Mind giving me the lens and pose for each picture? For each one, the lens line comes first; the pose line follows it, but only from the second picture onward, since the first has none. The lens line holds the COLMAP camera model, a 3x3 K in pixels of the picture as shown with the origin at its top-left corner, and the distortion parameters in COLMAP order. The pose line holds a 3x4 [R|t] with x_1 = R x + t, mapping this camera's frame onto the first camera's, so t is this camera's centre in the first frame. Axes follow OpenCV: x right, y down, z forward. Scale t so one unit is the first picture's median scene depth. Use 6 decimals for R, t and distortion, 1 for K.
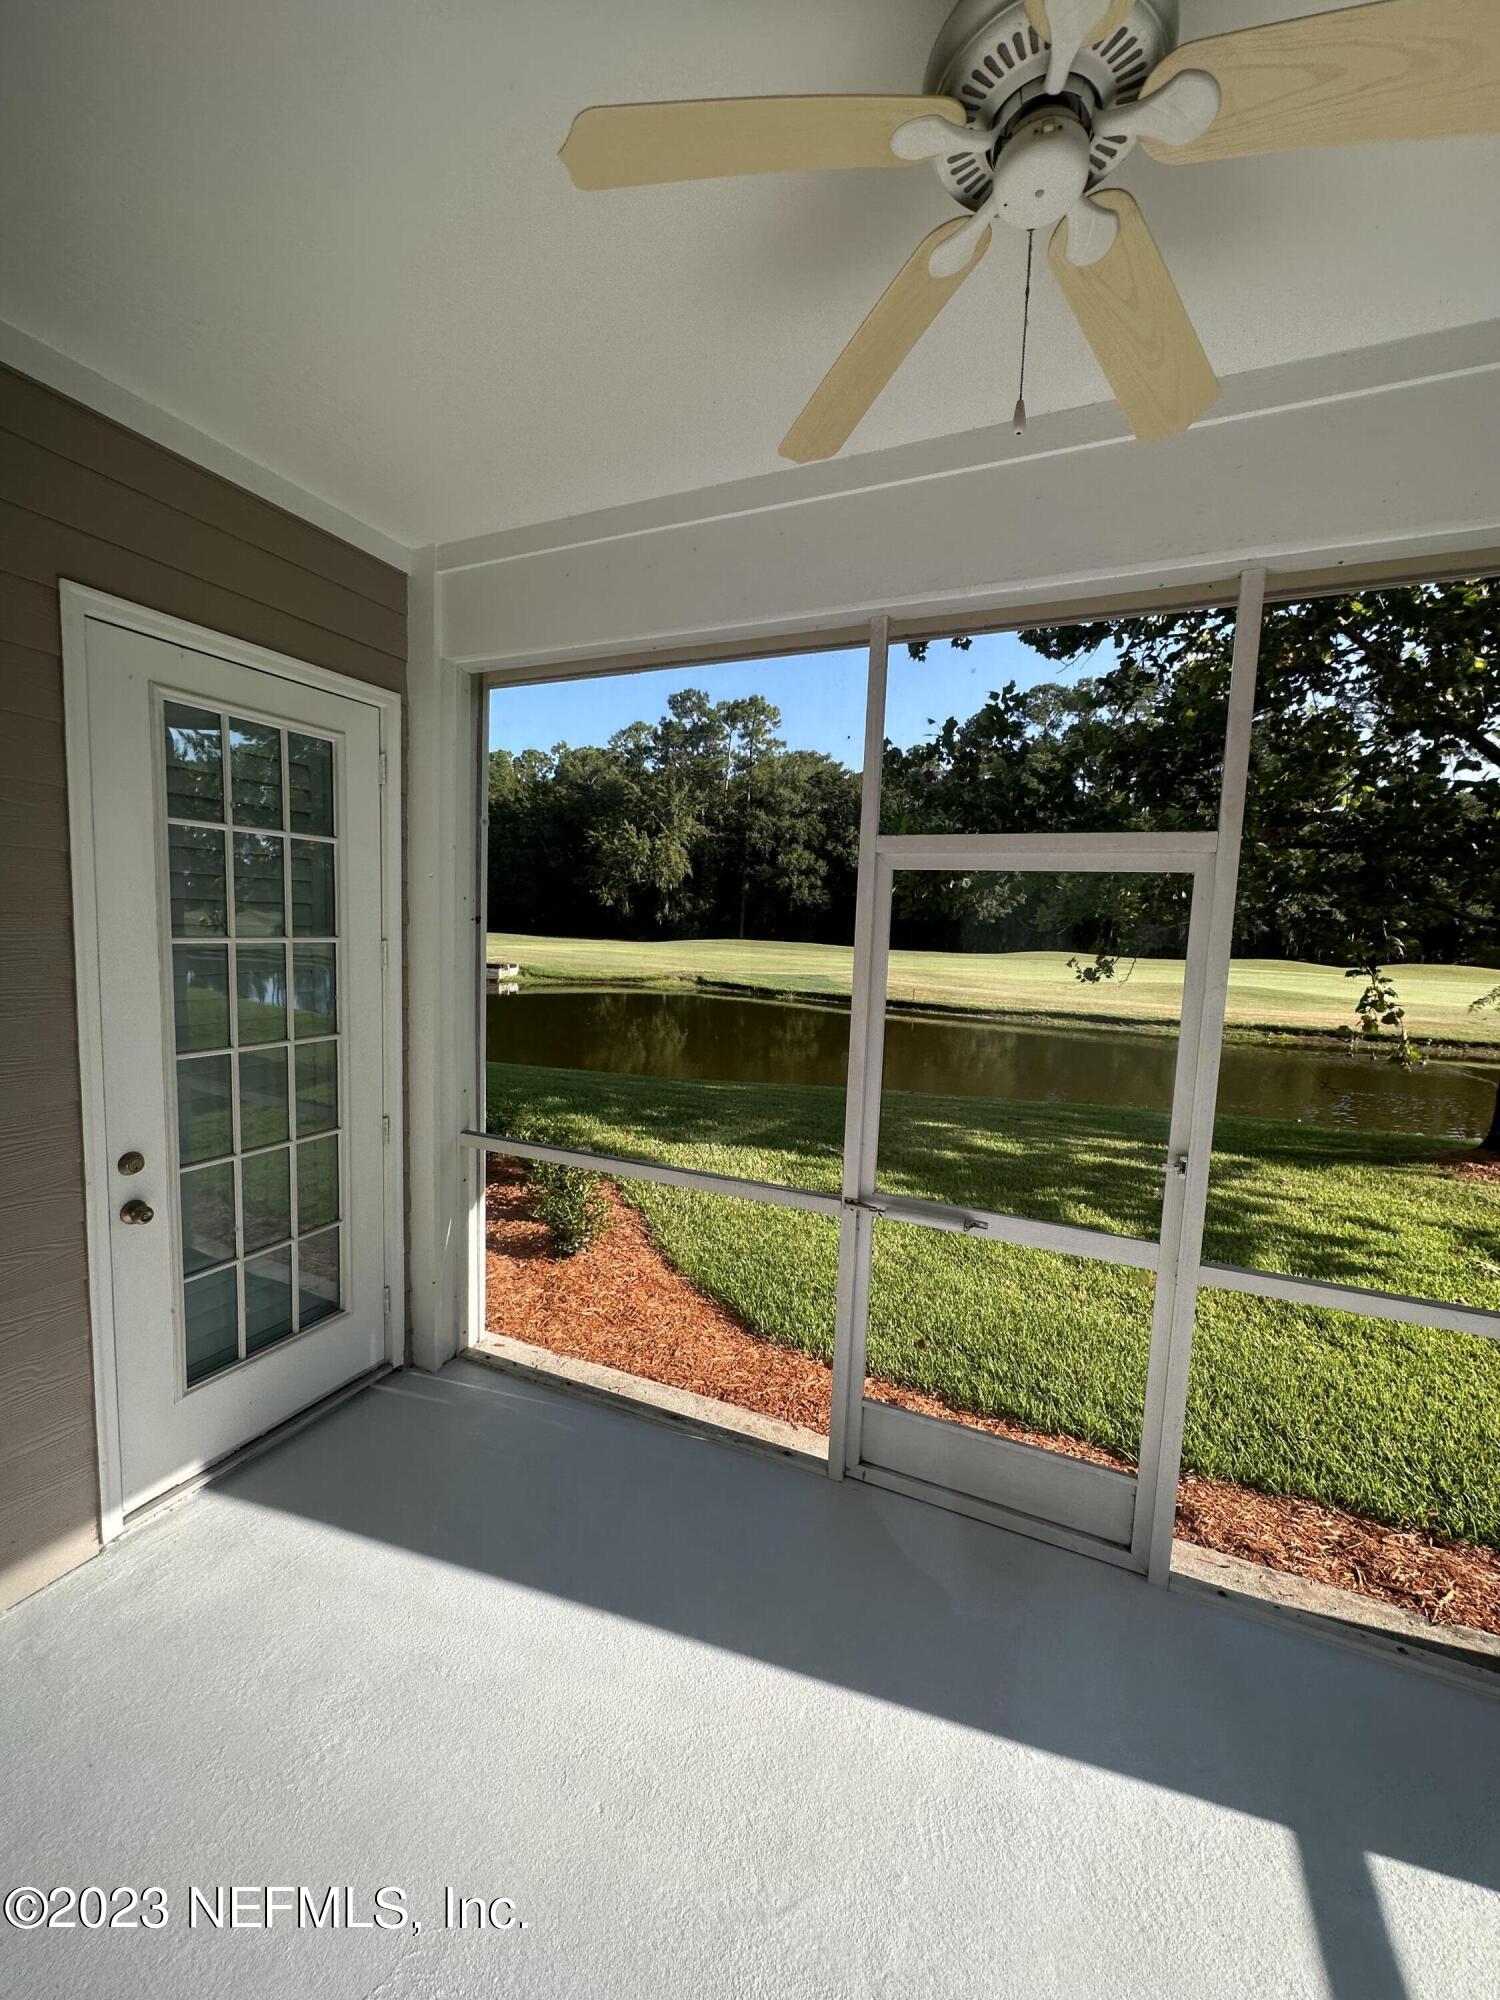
lens RADIAL K [[803.2, 0, 754.8], [0, 803.2, 1000.1], [0, 0, 1]] dist [-0.001579, 0.000823]
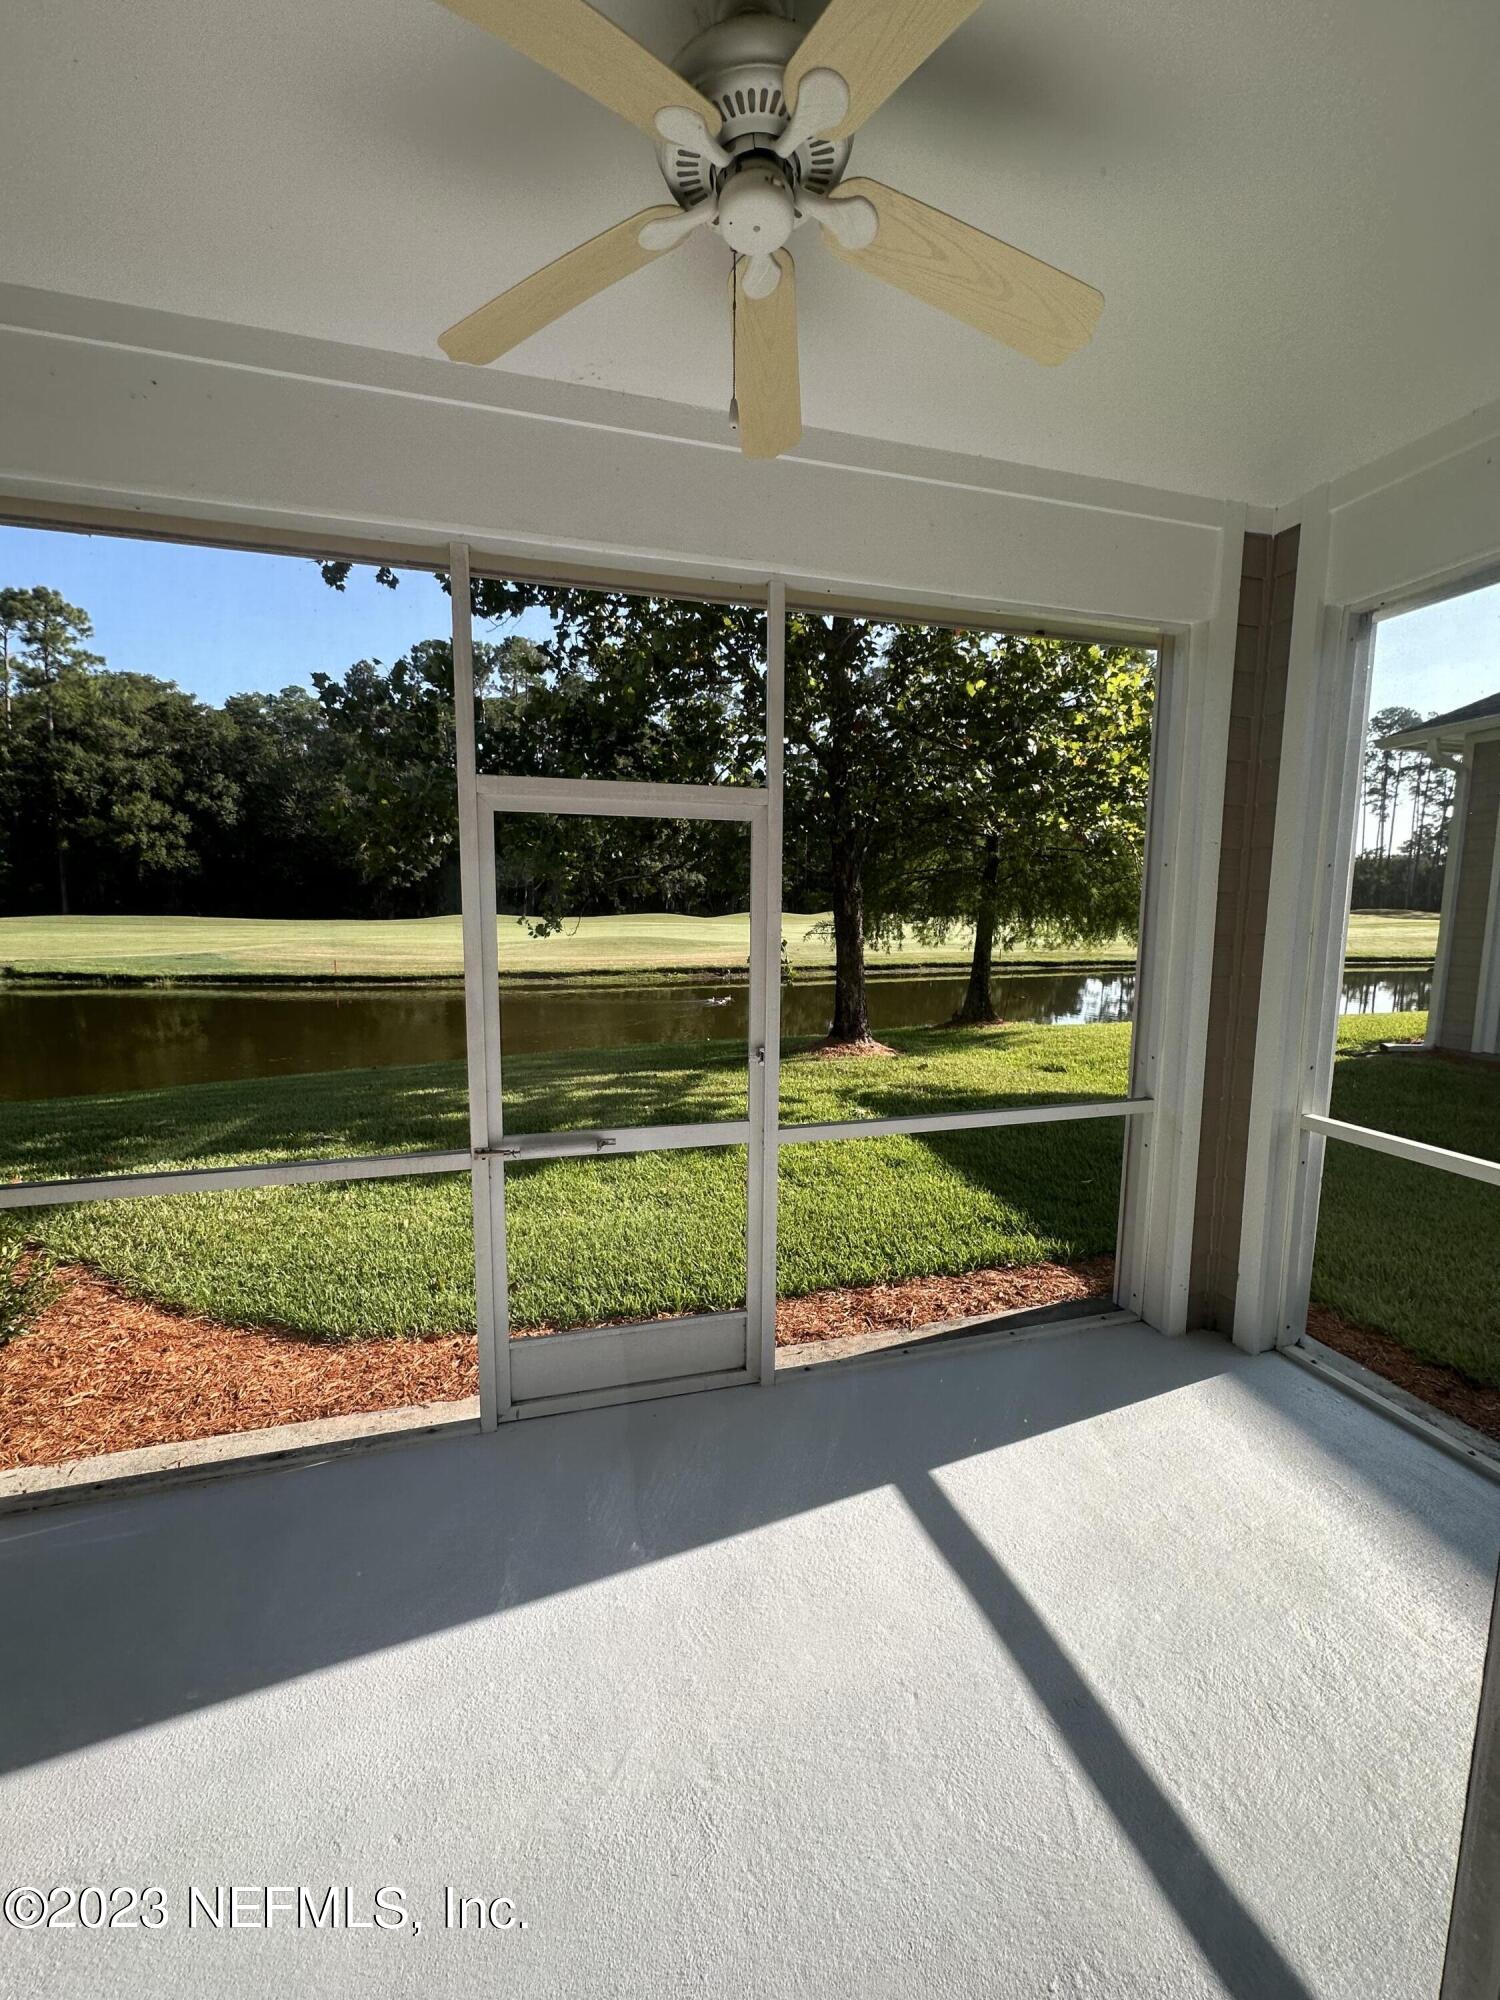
lens RADIAL K [[803.2, 0, 754.8], [0, 803.2, 1000.1], [0, 0, 1]] dist [-0.001579, 0.000823]
pose [[0.760716, -0.110094, 0.639680, -0.123662], [0.082142, 0.993916, 0.073377, 0.012159], [-0.643867, -0.003274, 0.765131, 0.018031]]
